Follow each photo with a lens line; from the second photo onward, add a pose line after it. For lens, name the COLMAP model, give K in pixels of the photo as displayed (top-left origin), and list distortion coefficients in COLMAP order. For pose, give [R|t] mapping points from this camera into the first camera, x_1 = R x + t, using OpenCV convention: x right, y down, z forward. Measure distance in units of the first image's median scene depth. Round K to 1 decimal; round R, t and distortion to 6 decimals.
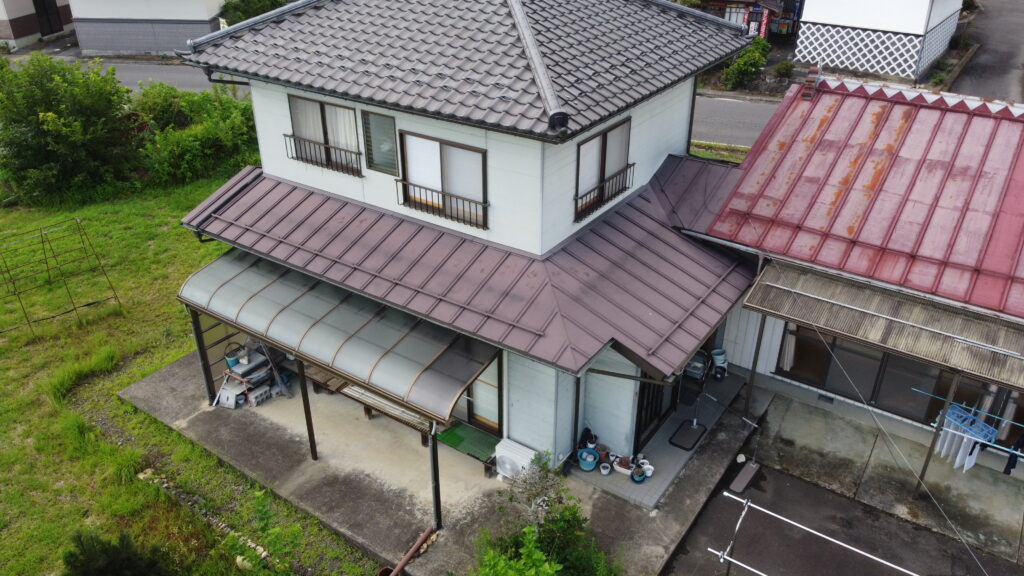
lens RADIAL K [[773.8, 0, 510.4], [0, 773.8, 290.6], [0, 0, 1]] dist [-0.003164, -0.005233]
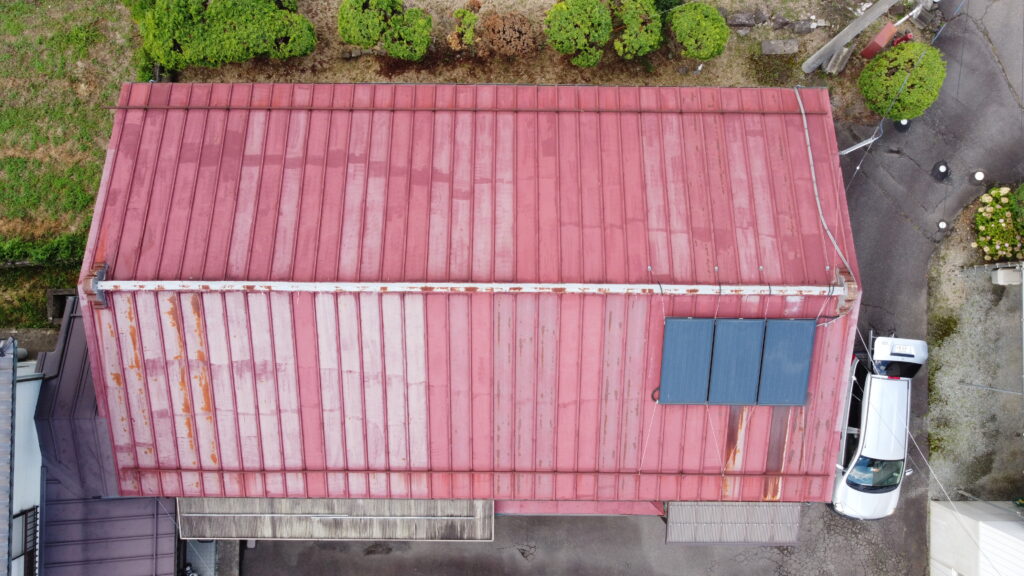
lens RADIAL K [[773.8, 0, 506.6], [0, 773.8, 283.6], [0, 0, 1]] dist [-0.003164, -0.005233]
pose [[0.826662, -0.562271, 0.021950, 0.916406], [0.273279, 0.435267, 0.857823, -1.103305], [-0.491883, -0.703131, 0.513476, 0.281908]]
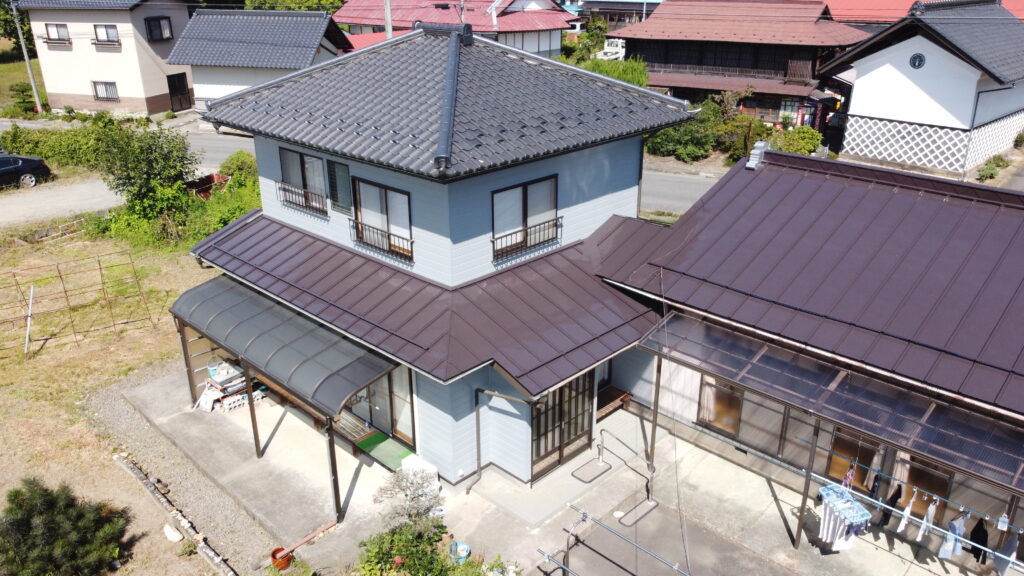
lens RADIAL K [[773.8, 0, 507.2], [0, 773.8, 283.3], [0, 0, 1]] dist [-0.003164, -0.005233]
pose [[0.985423, 0.059551, -0.159359, 0.263359], [-0.078997, 0.989793, -0.118618, 0.068211], [0.150668, 0.129478, 0.980069, -0.089336]]
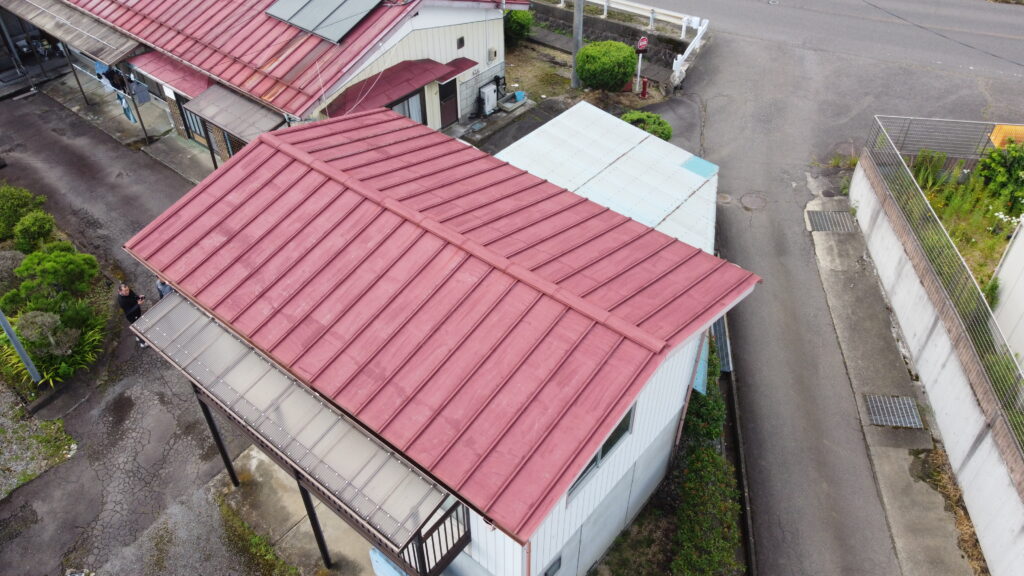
lens RADIAL K [[773.8, 0, 509.8], [0, 773.8, 286.5], [0, 0, 1]] dist [-0.003164, -0.005233]
pose [[0.996069, 0.056627, -0.068113, 1.660560], [-0.040321, 0.974539, 0.220562, 0.220024], [0.078869, -0.216948, 0.972992, -0.957286]]
